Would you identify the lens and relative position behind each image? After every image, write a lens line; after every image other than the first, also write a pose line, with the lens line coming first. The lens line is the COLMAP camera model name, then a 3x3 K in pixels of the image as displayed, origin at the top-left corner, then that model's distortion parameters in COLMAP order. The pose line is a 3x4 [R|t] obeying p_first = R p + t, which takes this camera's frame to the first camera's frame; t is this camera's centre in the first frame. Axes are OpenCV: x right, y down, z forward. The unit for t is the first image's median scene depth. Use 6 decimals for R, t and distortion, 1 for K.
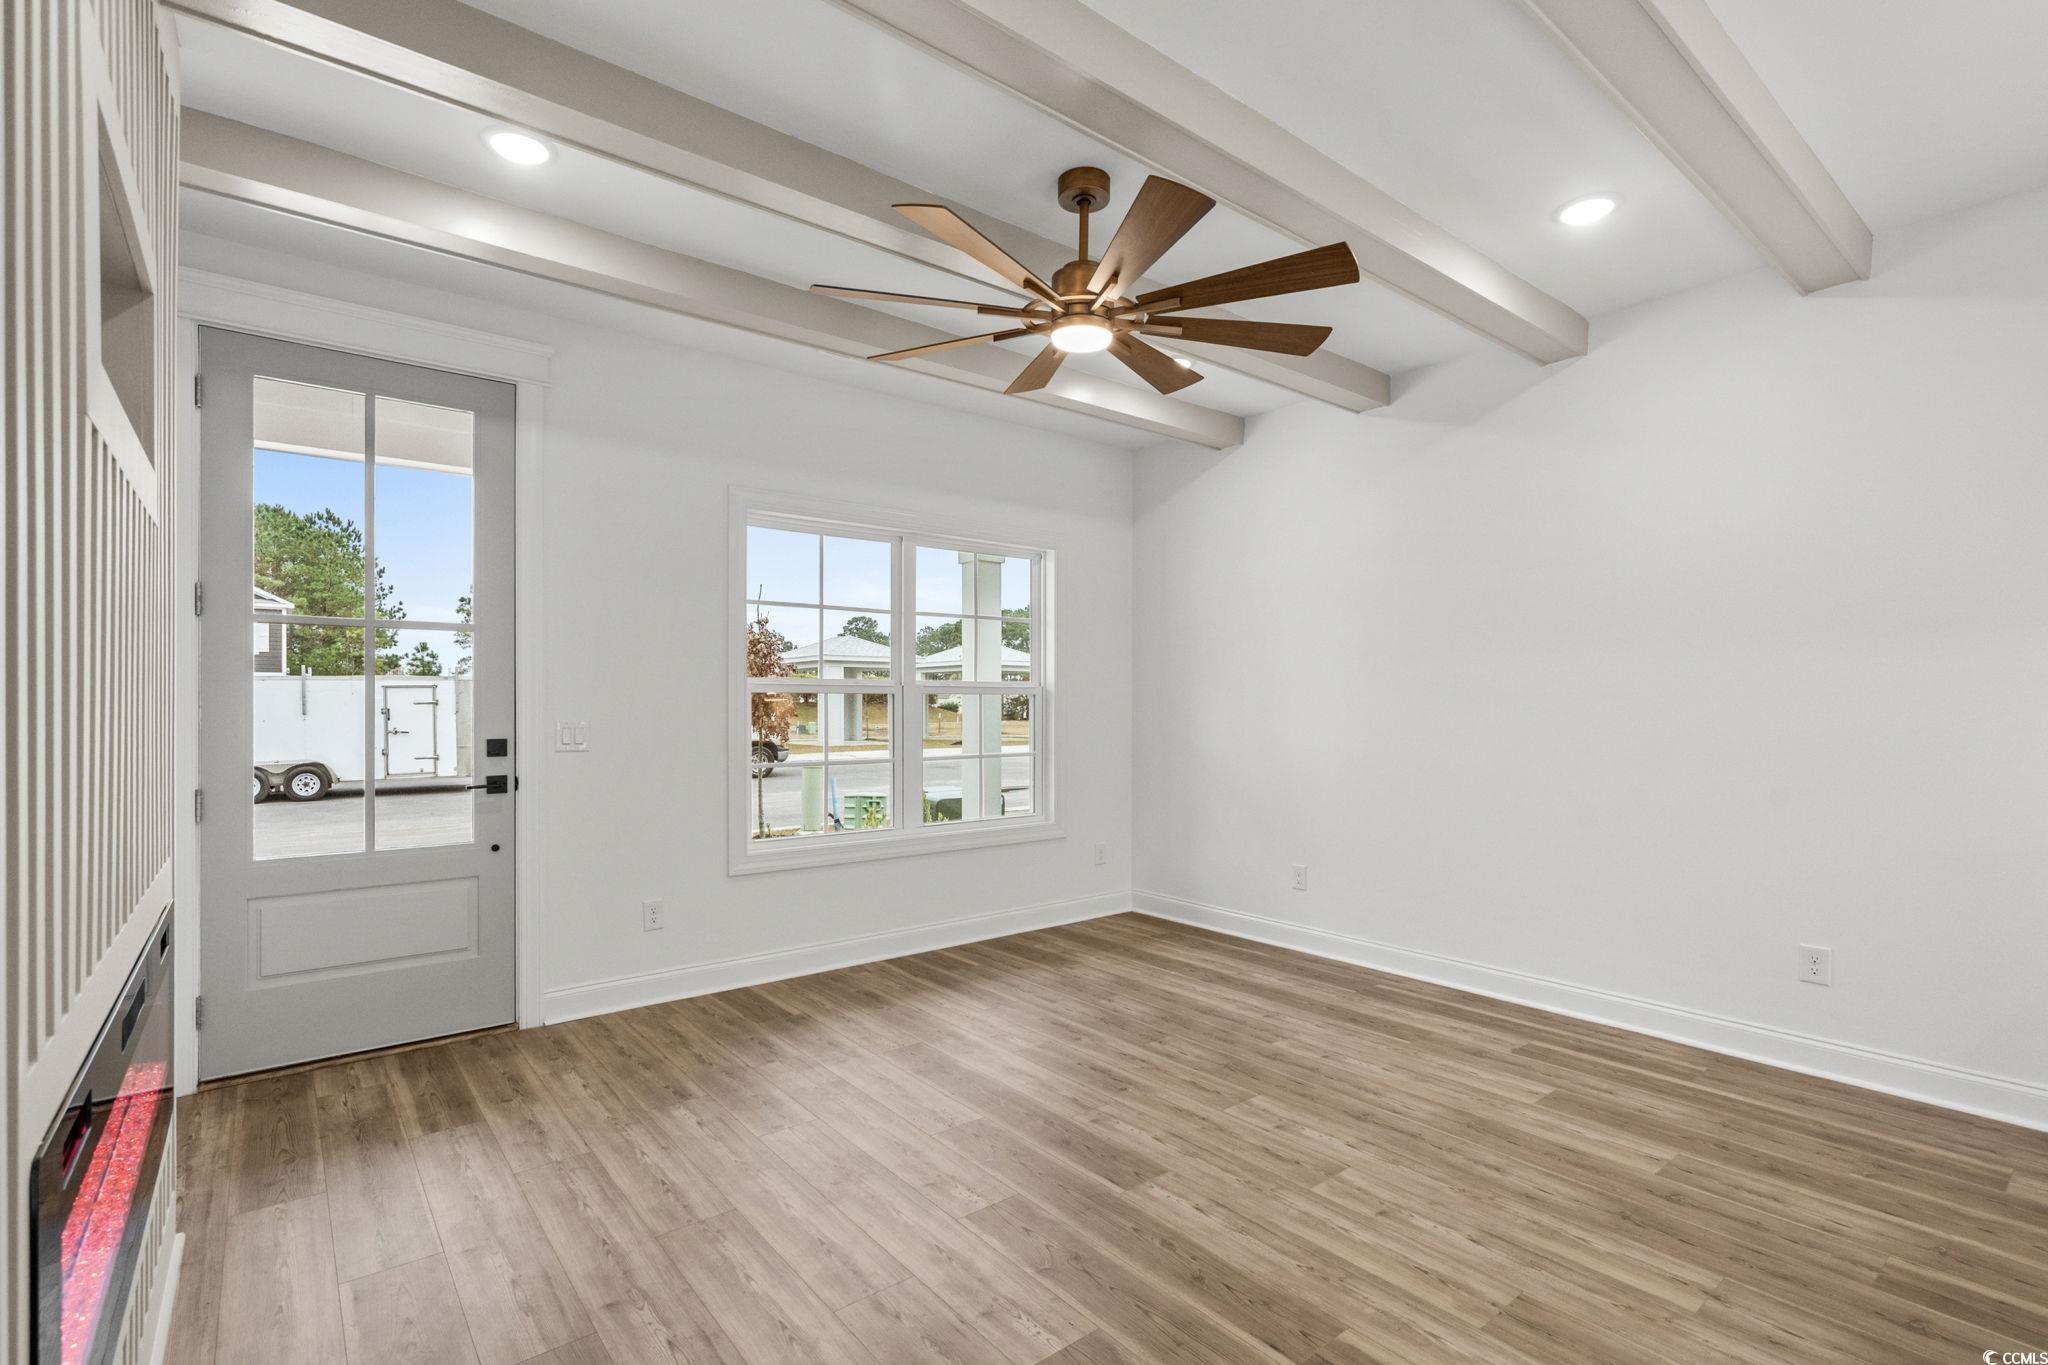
lens RADIAL K [[944.8, 0, 1022.2], [0, 944.8, 705.8], [0, 0, 1]] dist [-0.005444, 0.000538]
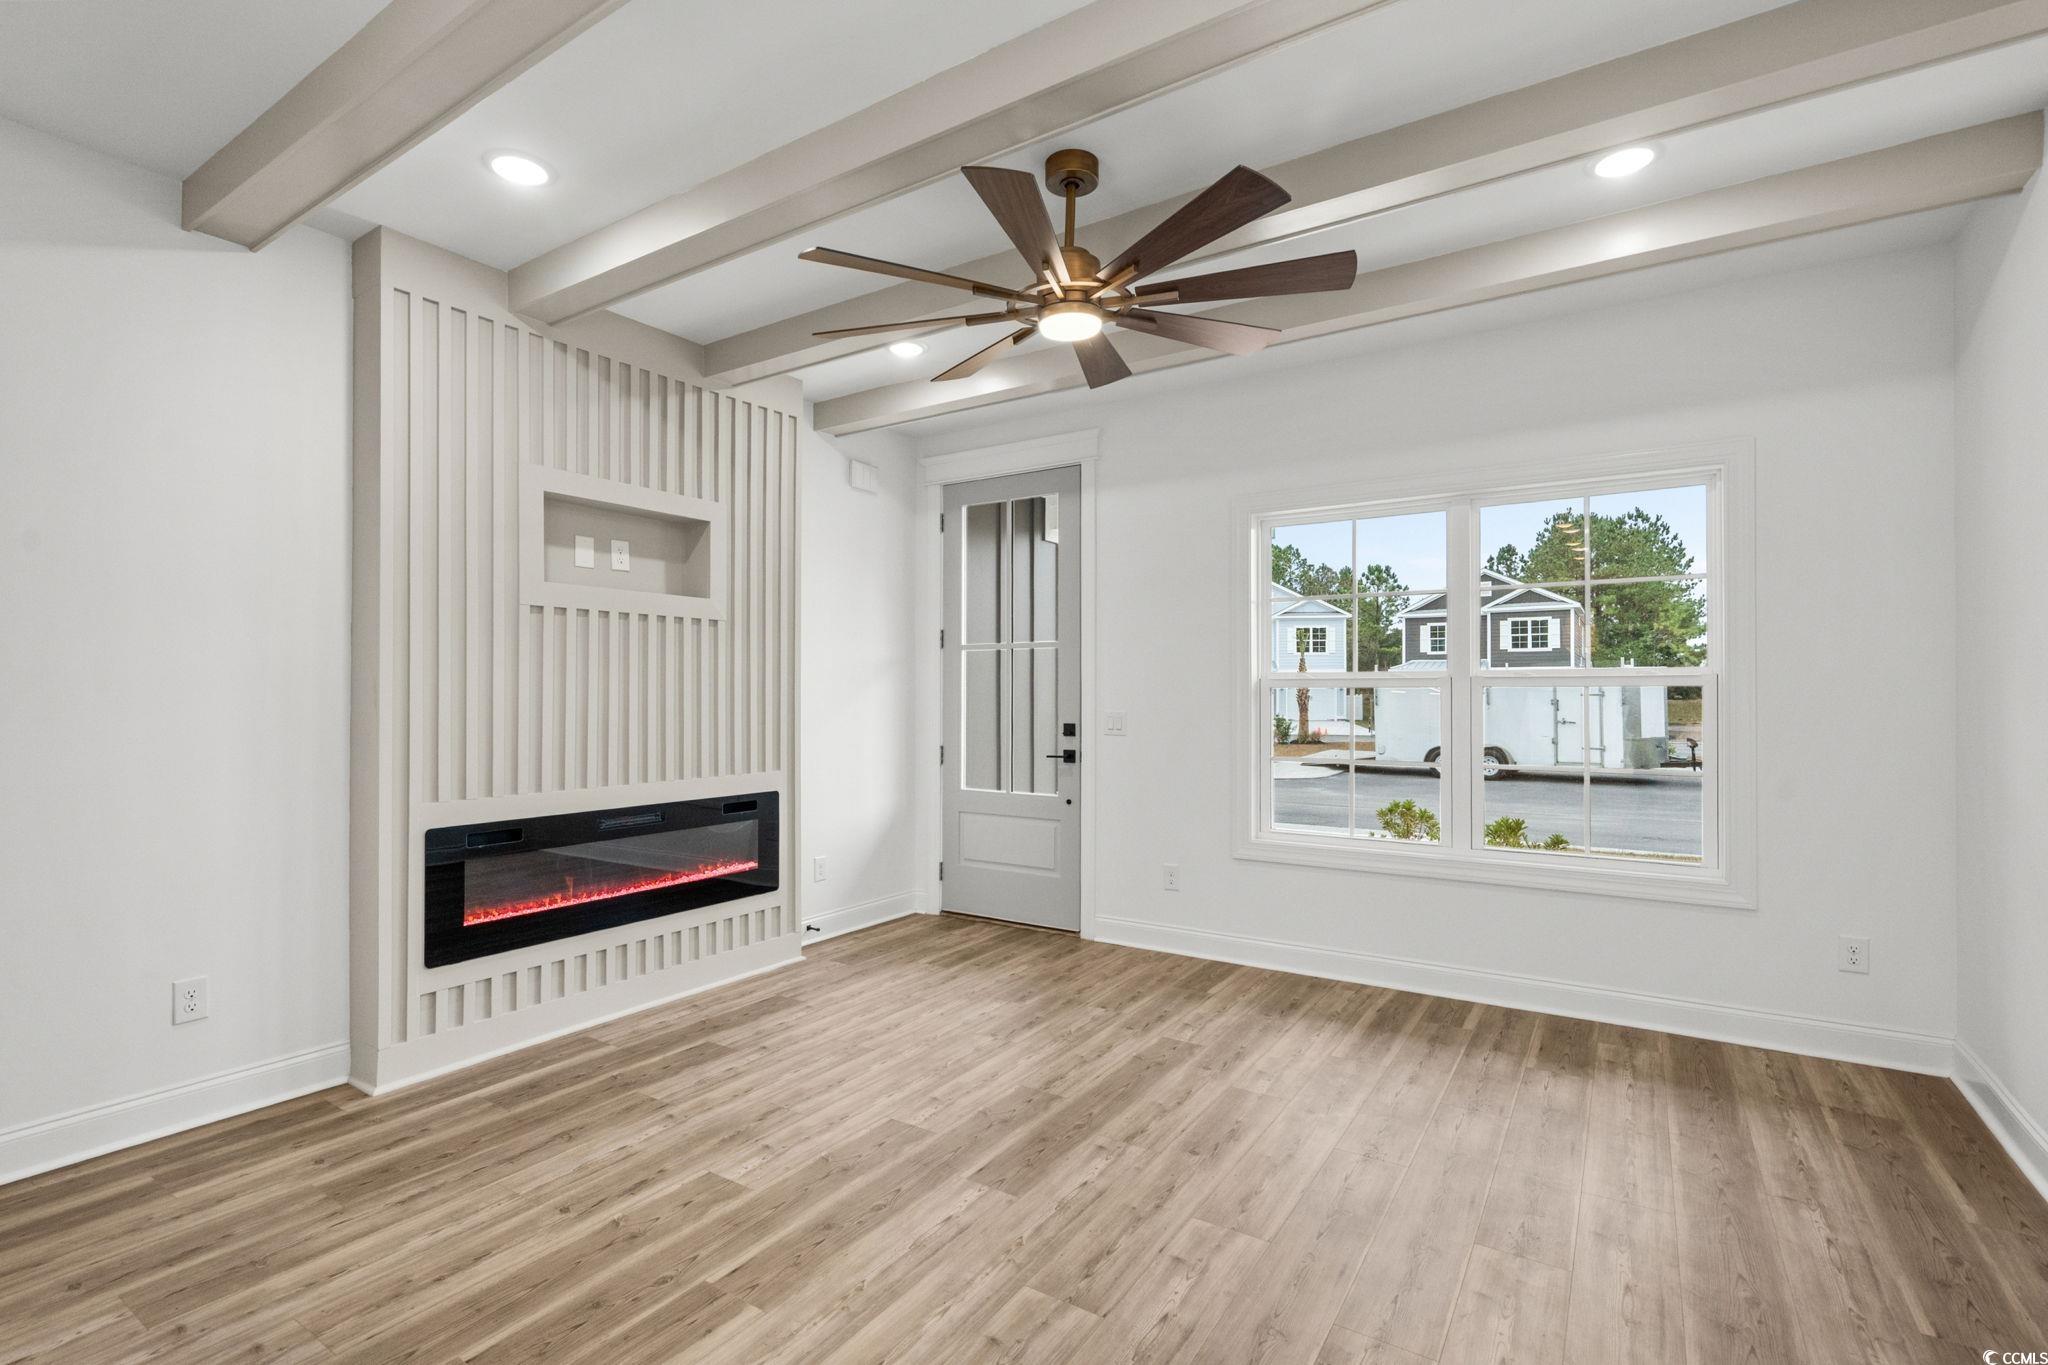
lens RADIAL K [[944.8, 0, 1022.2], [0, 944.8, 705.8], [0, 0, 1]] dist [-0.005444, 0.000538]
pose [[0.311317, 0.012704, -0.950221, 0.677807], [-0.003216, 0.999919, 0.012315, -0.007293], [0.950301, -0.000778, 0.311332, 0.458056]]
